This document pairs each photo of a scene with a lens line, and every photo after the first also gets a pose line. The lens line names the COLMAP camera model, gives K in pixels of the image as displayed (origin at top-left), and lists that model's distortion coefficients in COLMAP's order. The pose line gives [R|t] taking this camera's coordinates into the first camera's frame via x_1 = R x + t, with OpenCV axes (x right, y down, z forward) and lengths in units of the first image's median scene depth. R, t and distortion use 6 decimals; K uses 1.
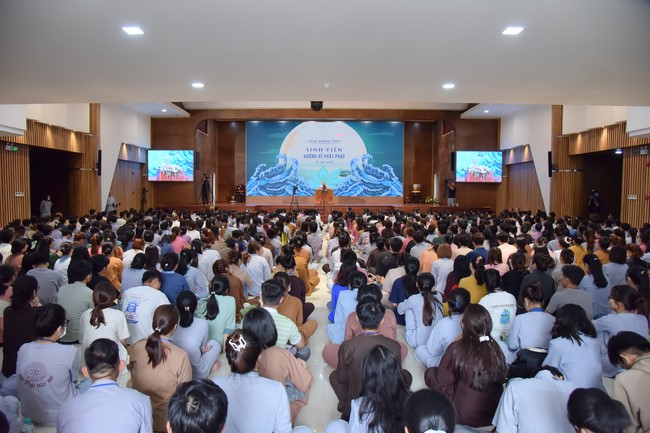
lens RADIAL K [[449.5, 0, 325.0], [0, 449.5, 216.5], [0, 0, 1]] dist [-0.108039, 0.087815]
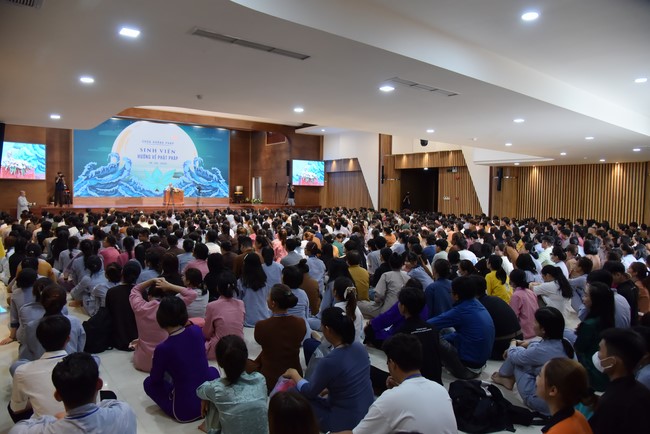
lens RADIAL K [[449.5, 0, 325.0], [0, 449.5, 217.0], [0, 0, 1]] dist [-0.108039, 0.087815]
pose [[0.786745, -0.025315, 0.616759, -0.323391], [0.024994, 0.999646, 0.009148, -0.000221], [-0.616772, 0.008219, 0.787099, -0.010776]]
